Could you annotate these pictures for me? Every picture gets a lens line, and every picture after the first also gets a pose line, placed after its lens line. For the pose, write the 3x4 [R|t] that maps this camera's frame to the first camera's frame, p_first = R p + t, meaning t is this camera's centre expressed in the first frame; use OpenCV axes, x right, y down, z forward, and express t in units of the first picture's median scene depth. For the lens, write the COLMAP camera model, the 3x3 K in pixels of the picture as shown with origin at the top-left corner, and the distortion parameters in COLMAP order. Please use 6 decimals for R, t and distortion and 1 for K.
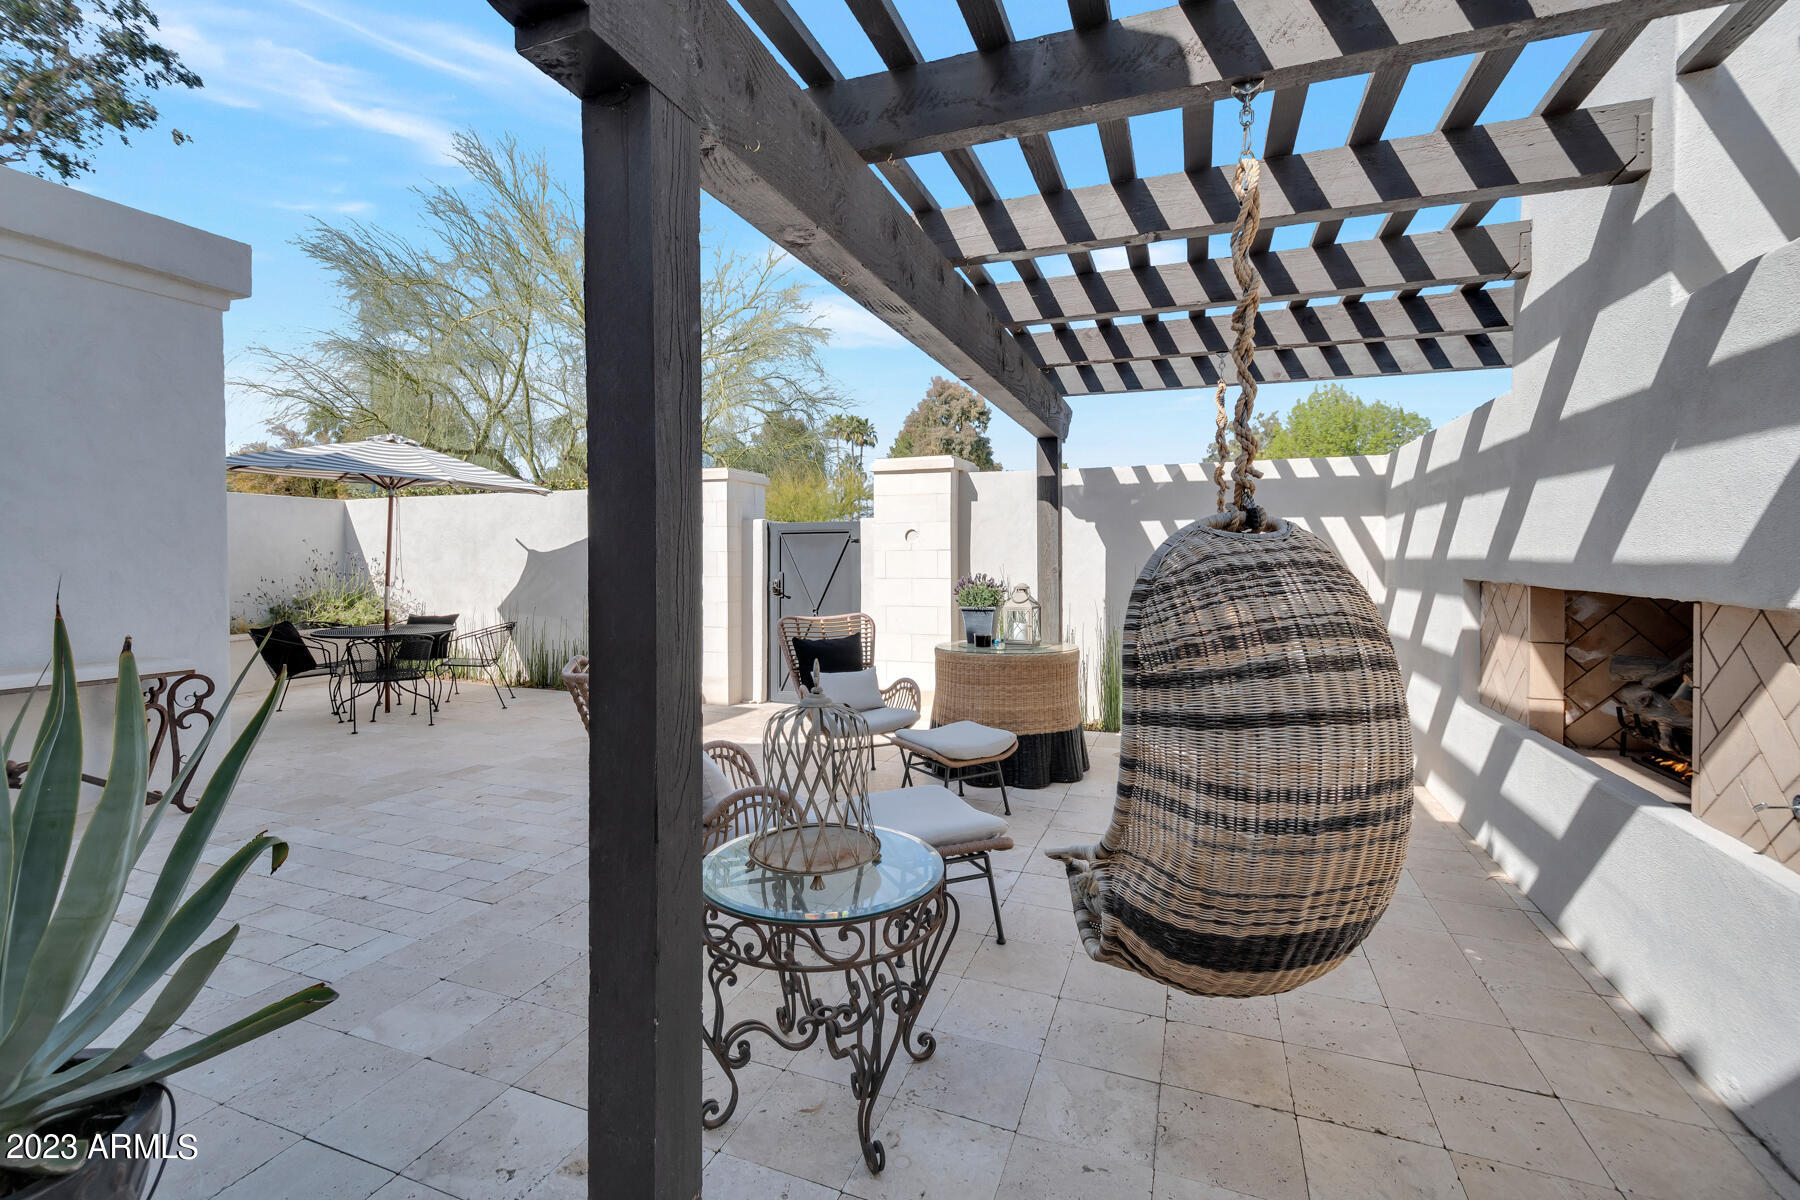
lens RADIAL K [[803.8, 0, 884.2], [0, 803.8, 564.8], [0, 0, 1]] dist [0.007764, 0.000246]
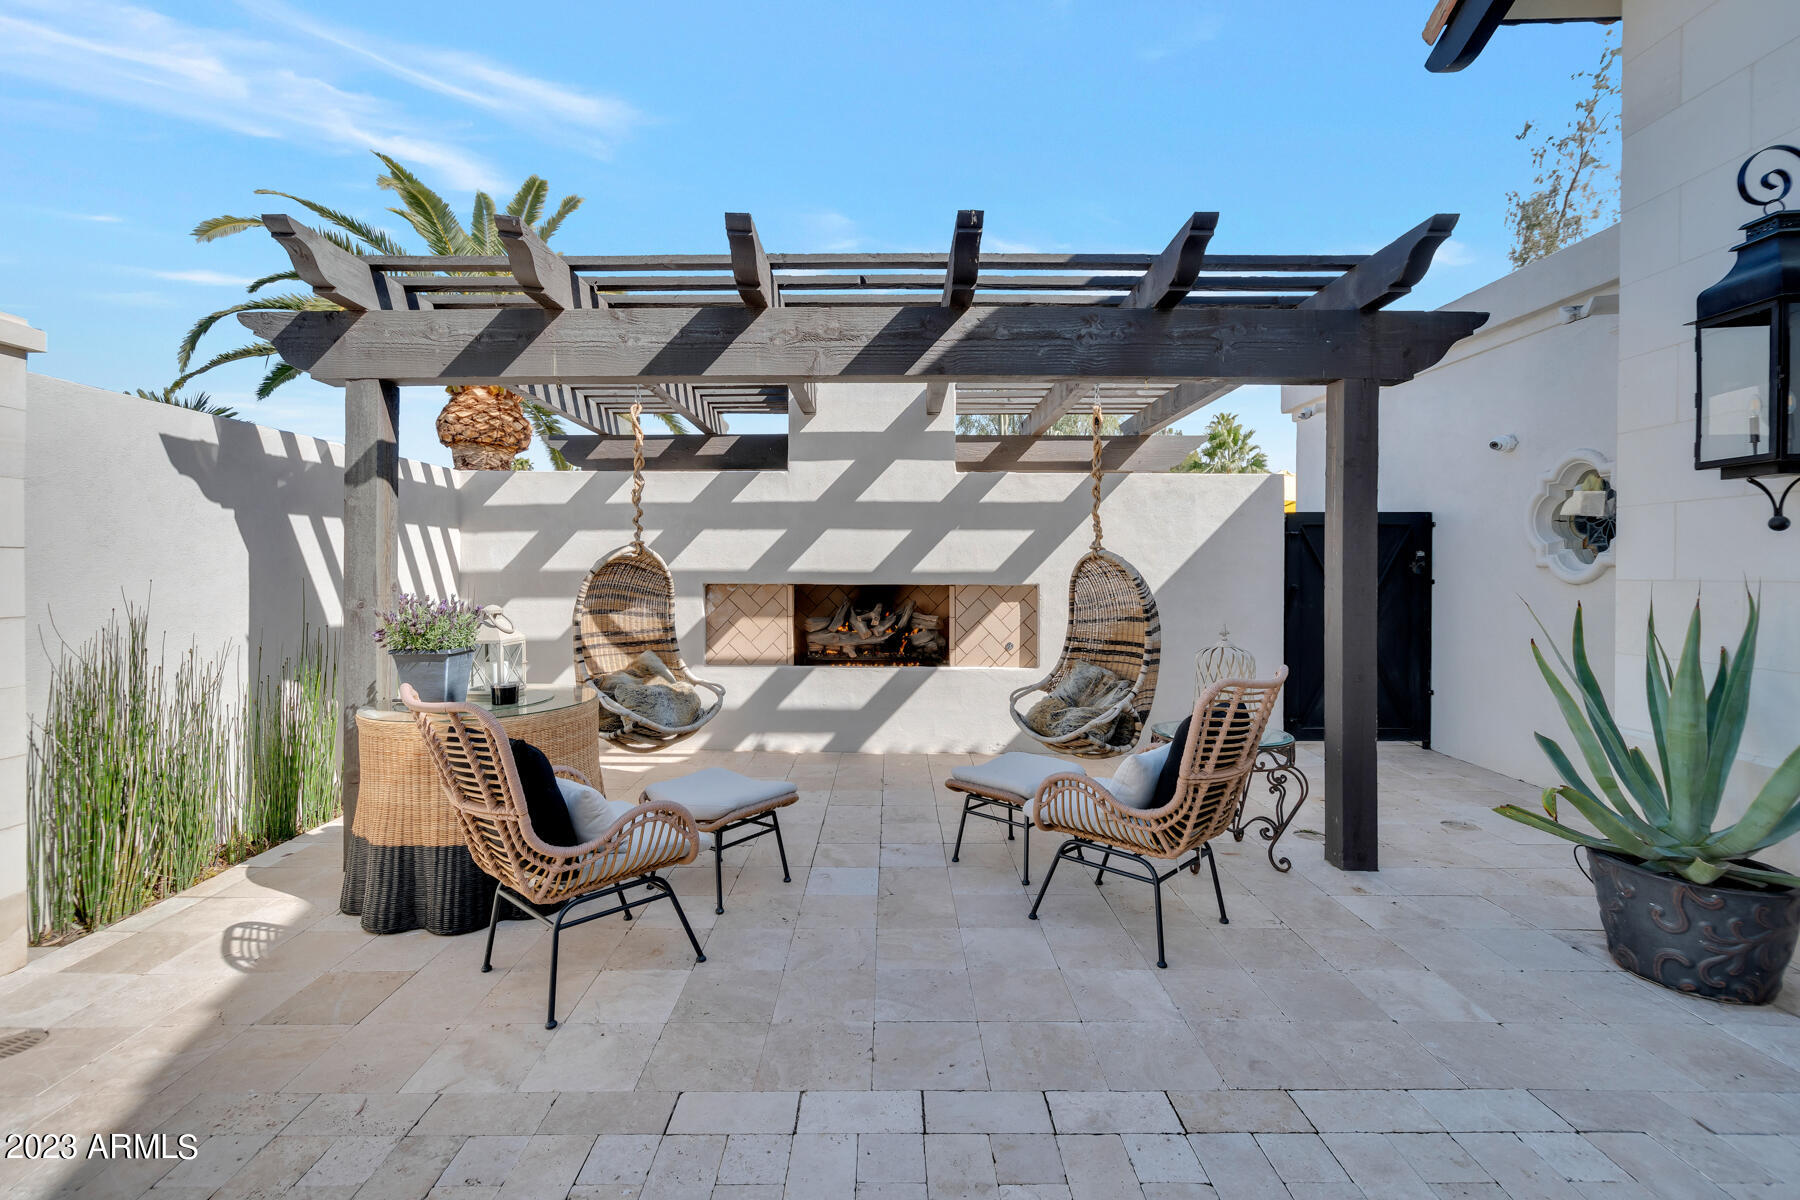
lens RADIAL K [[803.8, 0, 884.2], [0, 803.8, 564.8], [0, 0, 1]] dist [0.007764, 0.000246]
pose [[-0.362864, 0.000341, 0.931842, -1.267037], [0.003778, 0.999992, 0.001105, -0.025205], [-0.931835, 0.003921, -0.362862, 1.984400]]
